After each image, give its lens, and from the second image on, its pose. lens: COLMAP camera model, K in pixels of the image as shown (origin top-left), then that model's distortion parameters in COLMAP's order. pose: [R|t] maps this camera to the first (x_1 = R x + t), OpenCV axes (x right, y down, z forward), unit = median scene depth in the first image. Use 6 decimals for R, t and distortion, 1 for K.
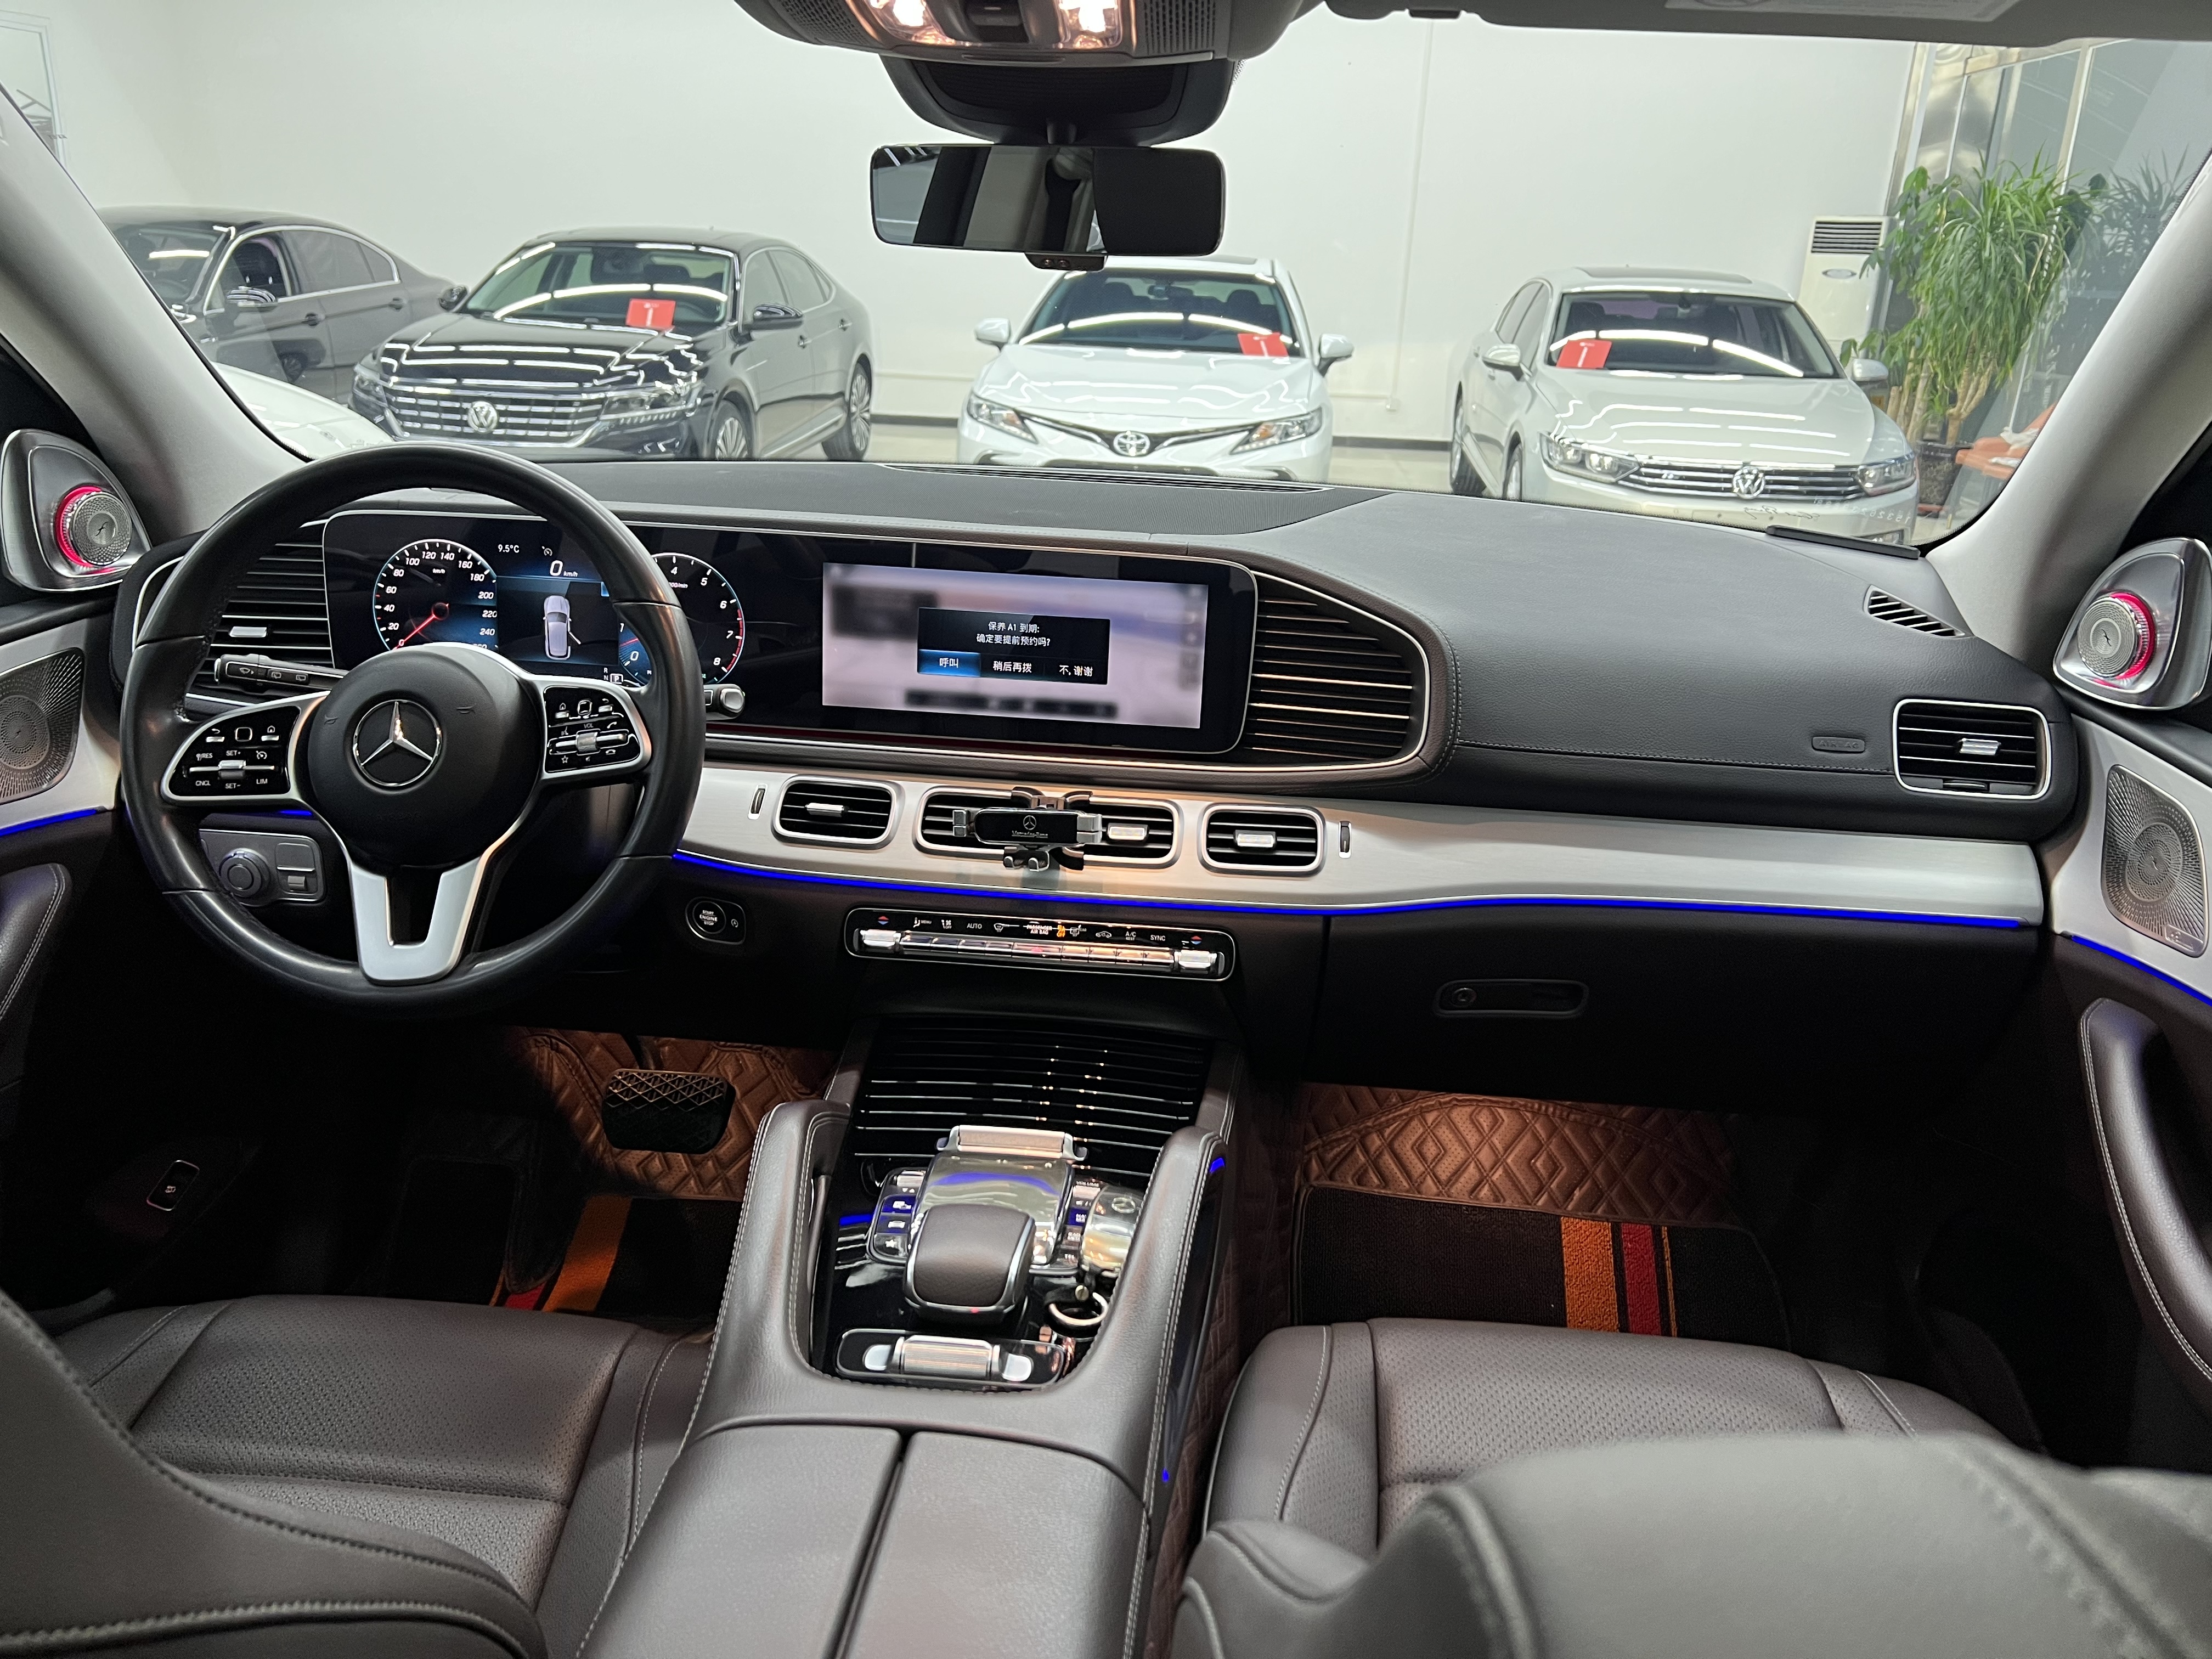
lens RADIAL K [[1695.0, 0, 1110.2], [0, 1695.0, 846.6], [0, 0, 1]] dist [0.059315, -0.056005]
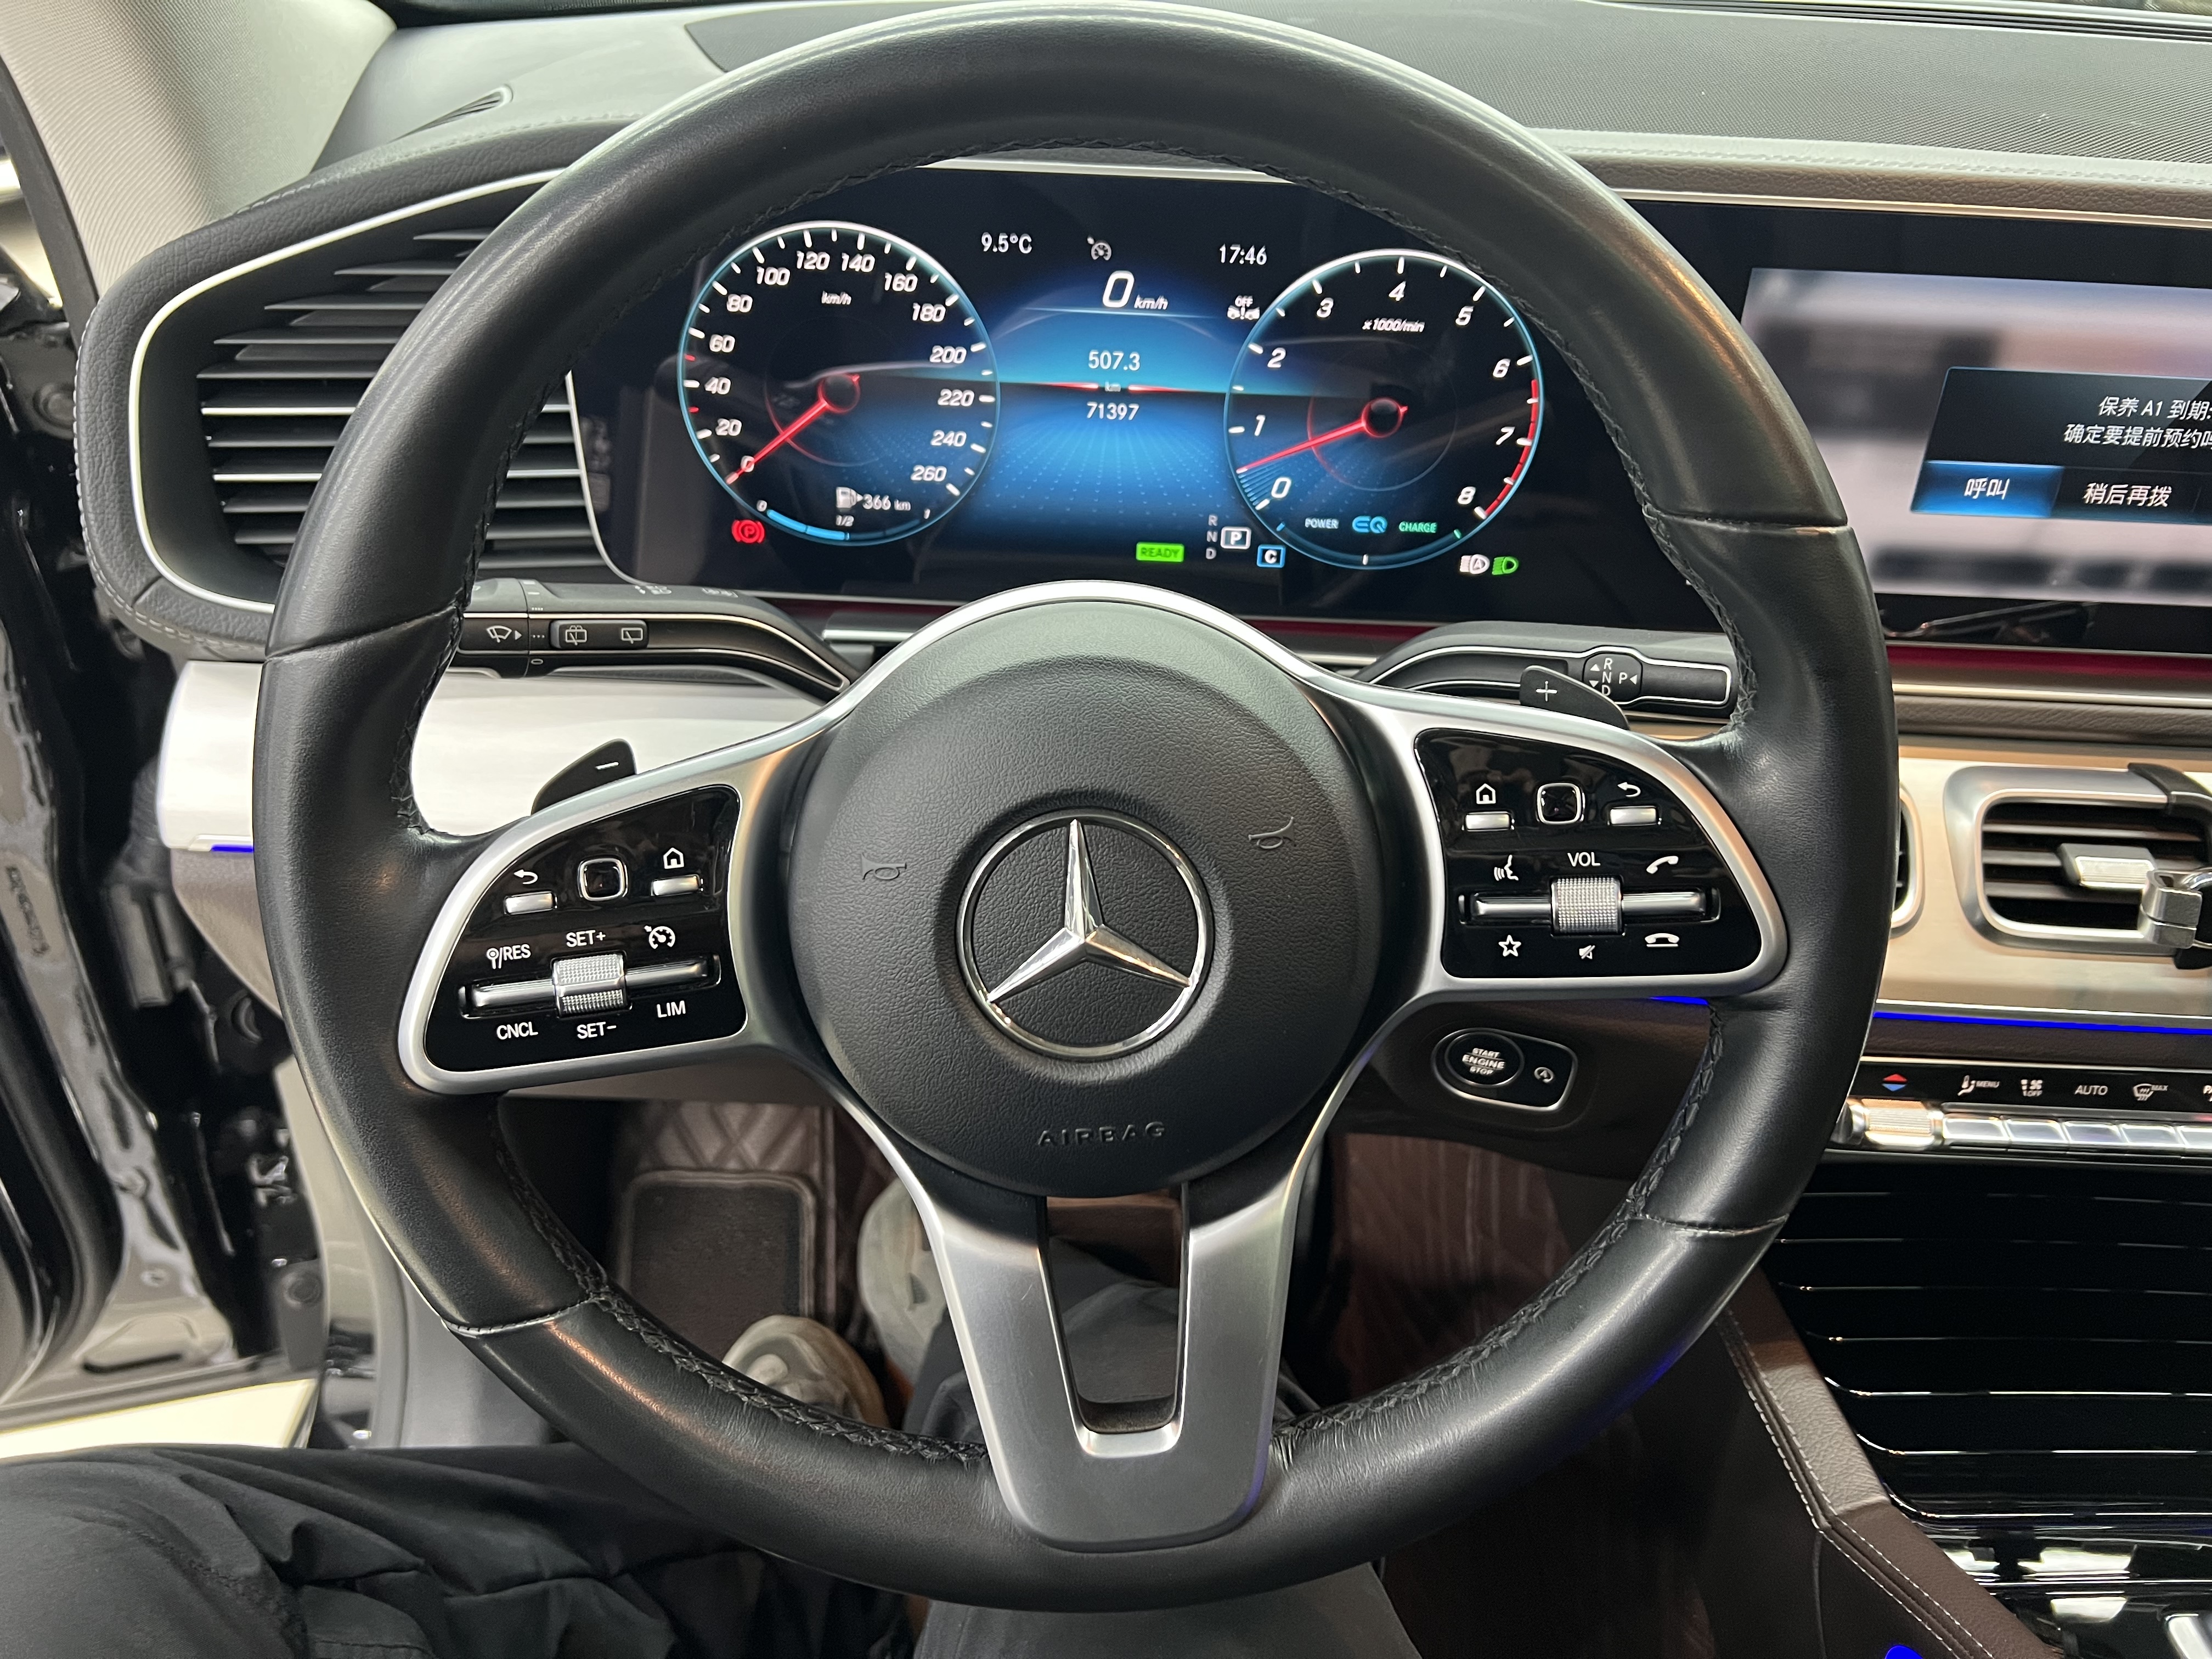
lens RADIAL K [[1695.0, 0, 1107.8], [0, 1695.0, 830.7], [0, 0, 1]] dist [0.059315, -0.056005]
pose [[0.996885, -0.039443, 0.068295, -0.364415], [0.019271, 0.961529, 0.274027, -0.150990], [-0.076476, -0.271857, 0.959294, 0.555721]]
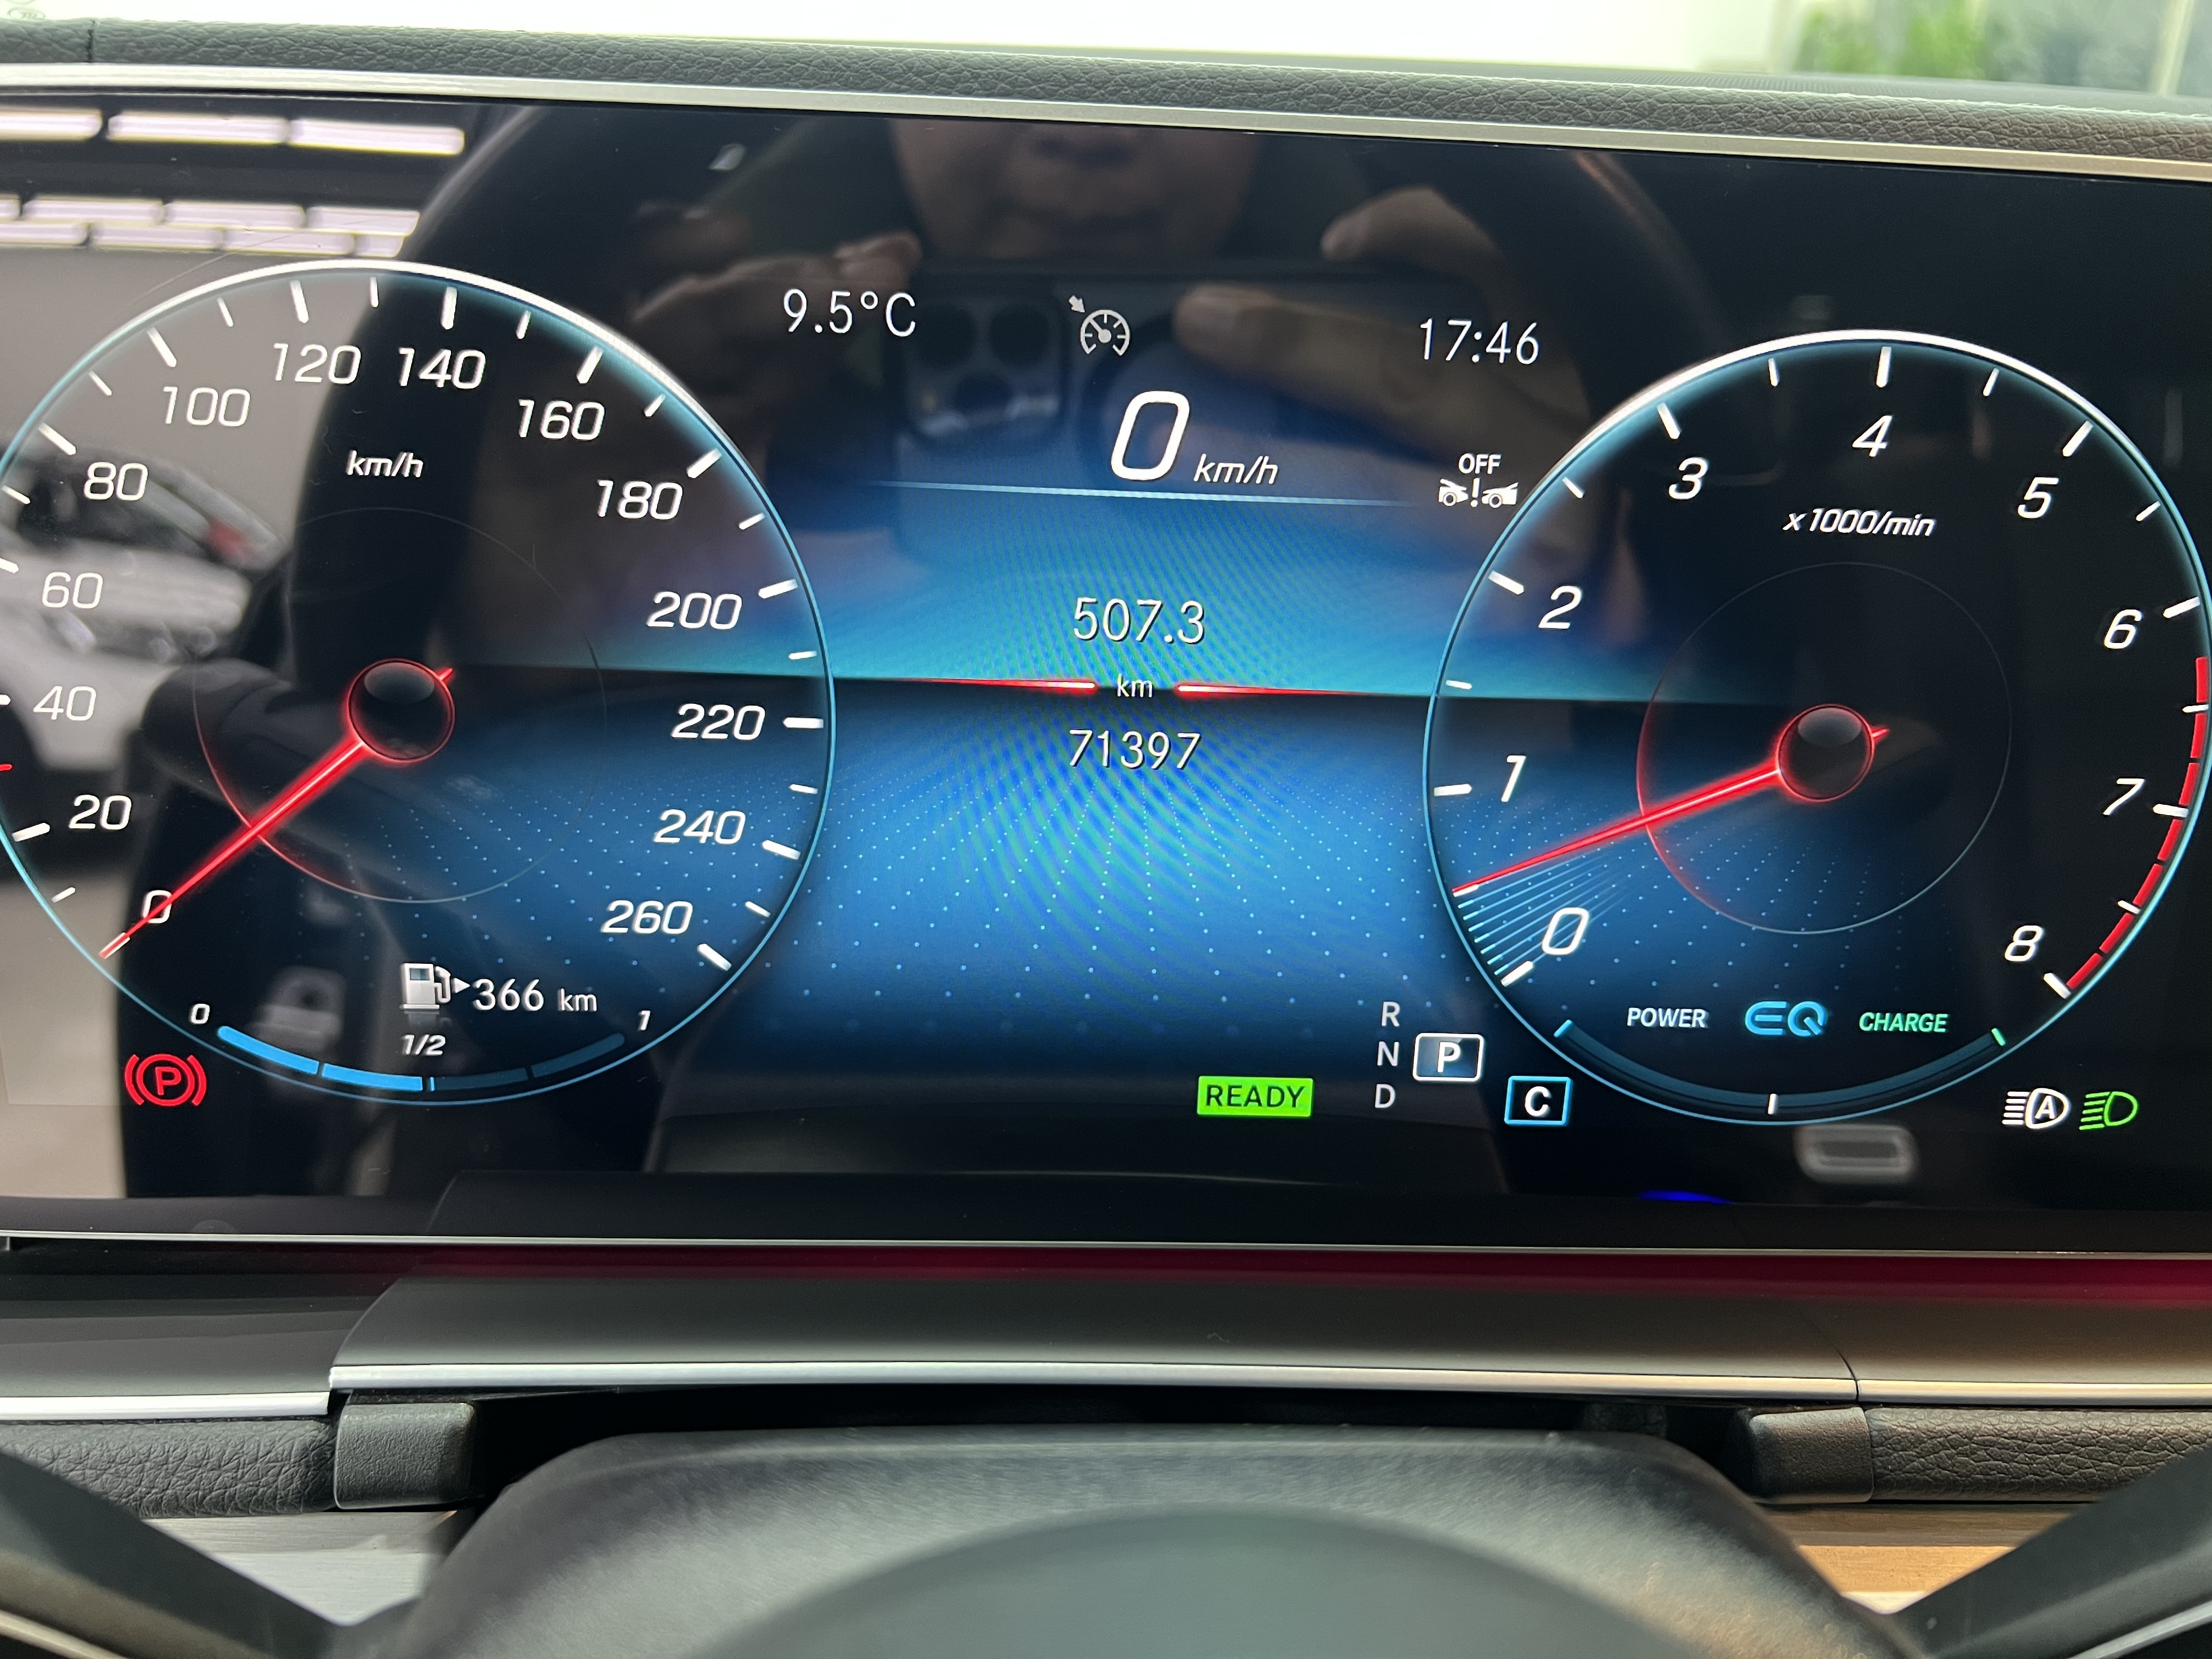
lens RADIAL K [[1695.0, 0, 1116.8], [0, 1695.0, 814.9], [0, 0, 1]] dist [0.059315, -0.056005]
pose [[0.989396, -0.041600, 0.139156, -0.354097], [0.034718, 0.998068, 0.051524, -0.136646], [-0.141031, -0.046146, 0.988929, 0.844970]]
